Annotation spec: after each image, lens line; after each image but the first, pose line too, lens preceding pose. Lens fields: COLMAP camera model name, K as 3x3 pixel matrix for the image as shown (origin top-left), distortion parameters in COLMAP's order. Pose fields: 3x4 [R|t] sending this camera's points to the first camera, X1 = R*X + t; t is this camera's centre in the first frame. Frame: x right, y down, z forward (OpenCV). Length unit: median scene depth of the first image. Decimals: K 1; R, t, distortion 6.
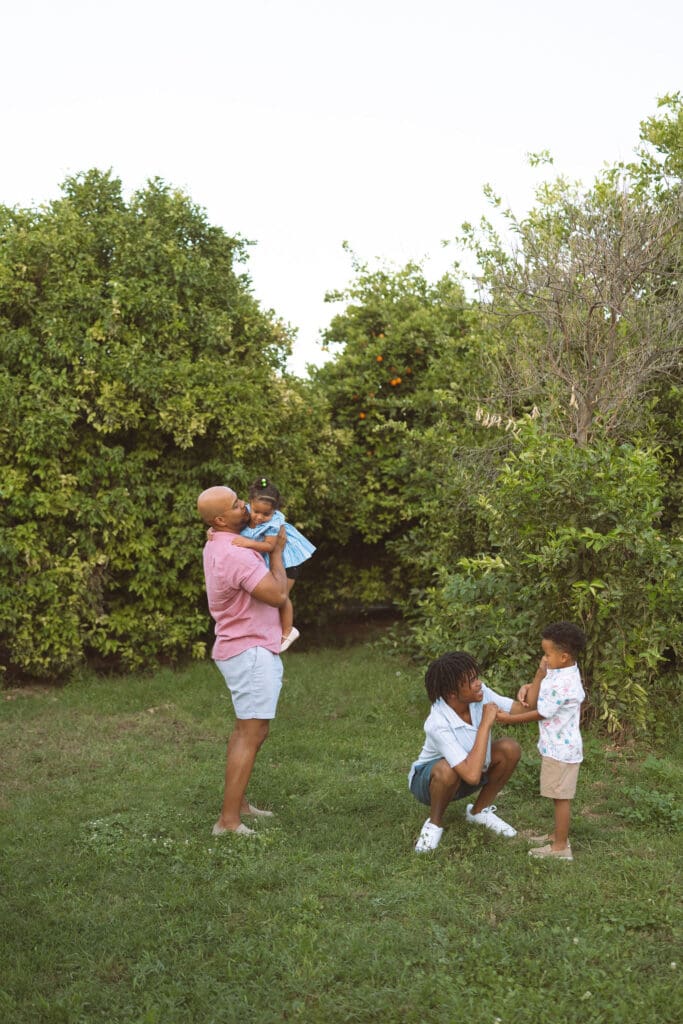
lens RADIAL K [[1049.0, 0, 346.1], [0, 1049.0, 533.6], [0, 0, 1]] dist [0.028345, 0.006801]
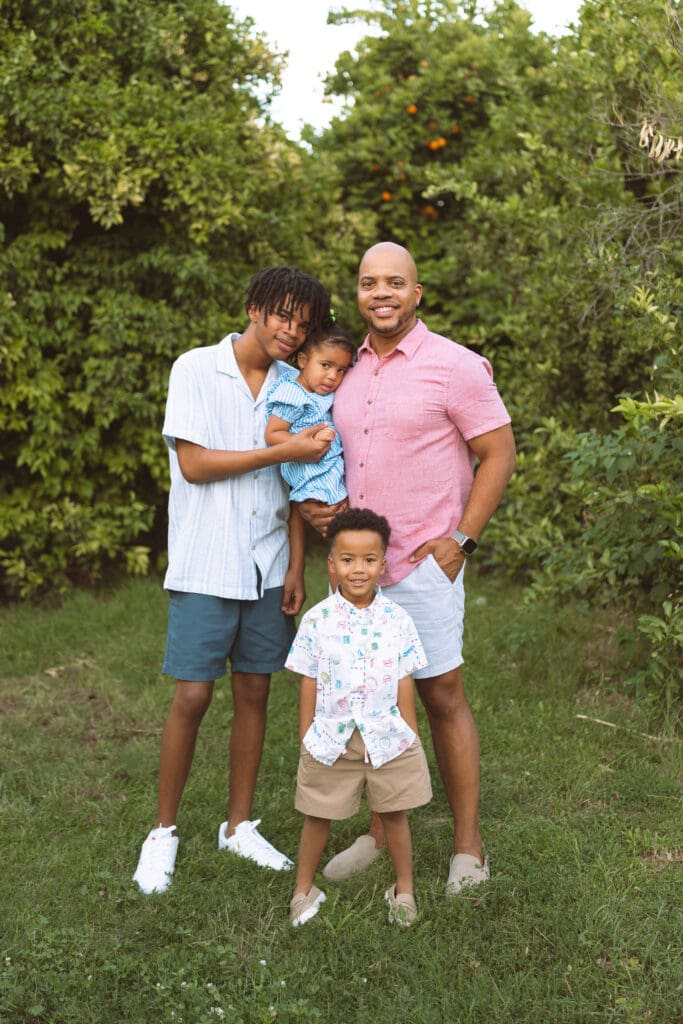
lens RADIAL K [[1287.8, 0, 432.7], [0, 1287.8, 416.3], [0, 0, 1]] dist [0.025324, -0.039874]
pose [[0.997015, -0.009729, 0.076587, -0.025804], [0.007962, 0.999696, 0.023337, 0.011198], [-0.076790, -0.022658, 0.996790, 0.242968]]
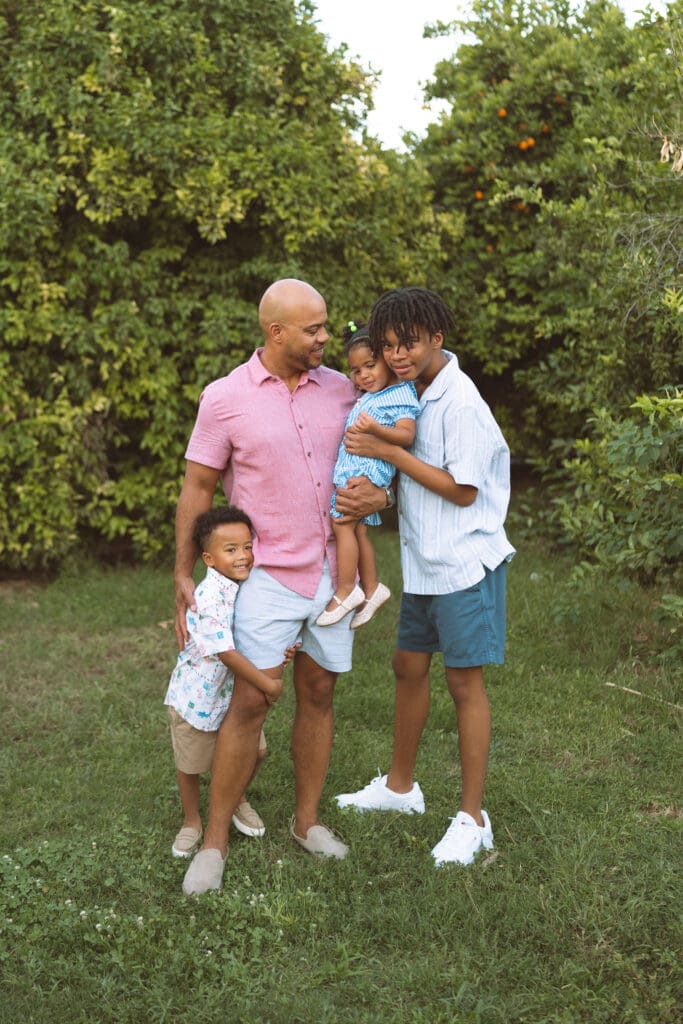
lens RADIAL K [[1239.2, 0, 259.4], [0, 1239.2, 396.1], [0, 0, 1]] dist [0.025400, -0.036258]
pose [[0.985508, -0.014570, -0.169000, 0.012208], [0.018668, 0.999568, 0.022684, 0.002604], [0.168597, -0.025510, 0.985355, 0.192617]]
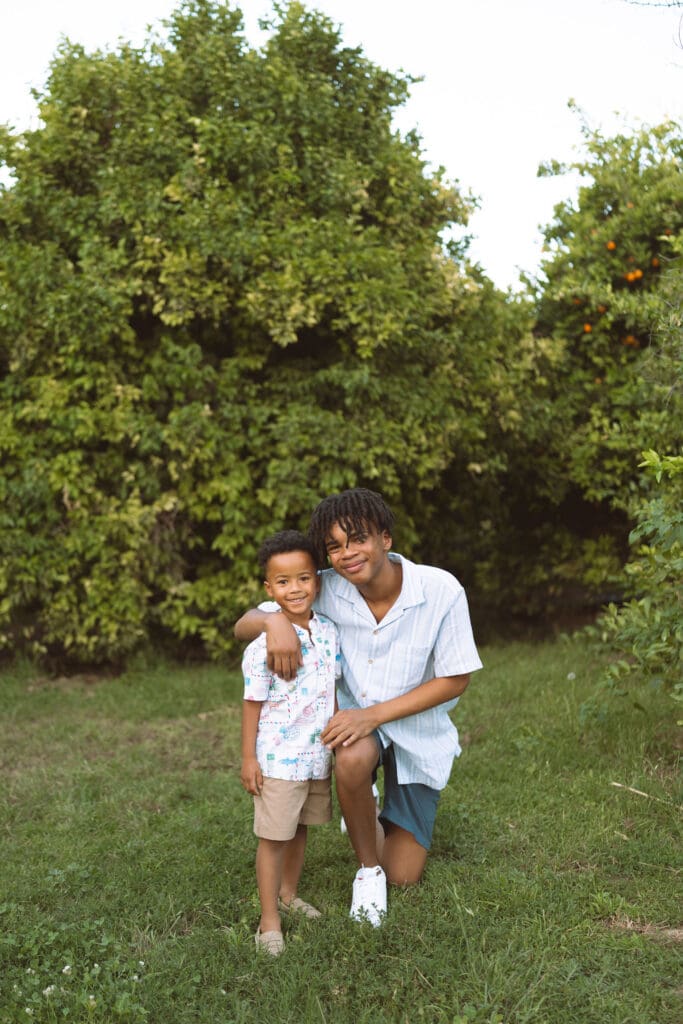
lens RADIAL K [[1077.5, 0, 335.9], [0, 1077.5, 554.1], [0, 0, 1]] dist [0.014292, 0.015986]
pose [[0.960535, 0.008192, -0.278039, 0.077588], [-0.004230, 0.999881, 0.014847, 0.046002], [0.278128, -0.013085, 0.960455, 0.311623]]
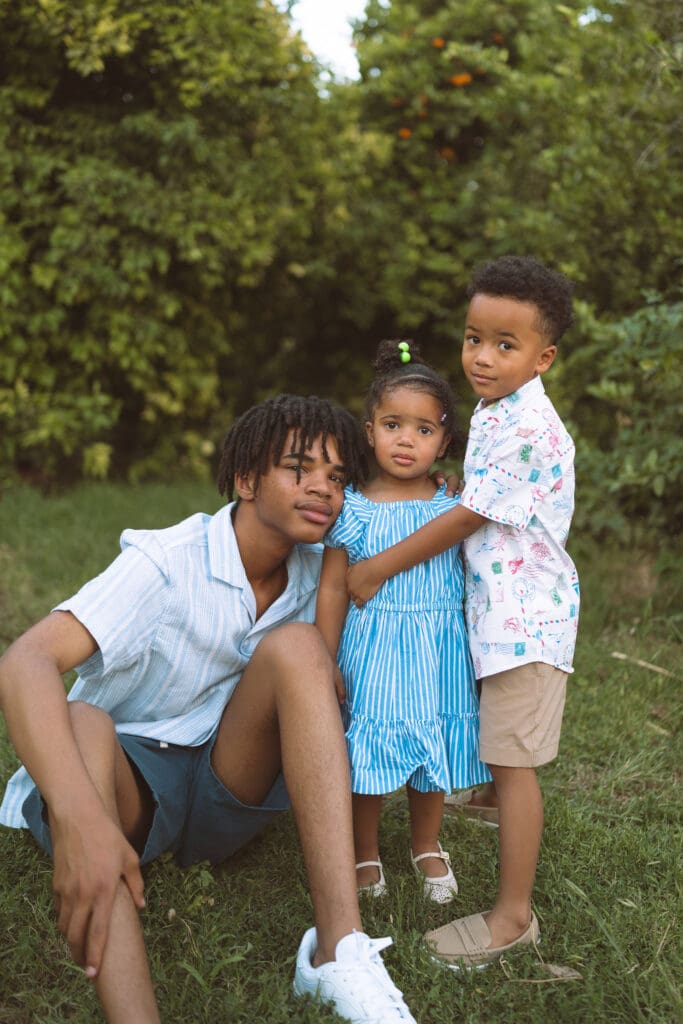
lens RADIAL K [[1101.1, 0, 396.9], [0, 1101.1, 429.9], [0, 0, 1]] dist [0.002642, -0.031782]
pose [[0.997025, 0.062921, 0.044519, -0.011208], [-0.064160, 0.997575, 0.026960, 0.070834], [-0.042715, -0.029736, 0.998645, 0.426392]]
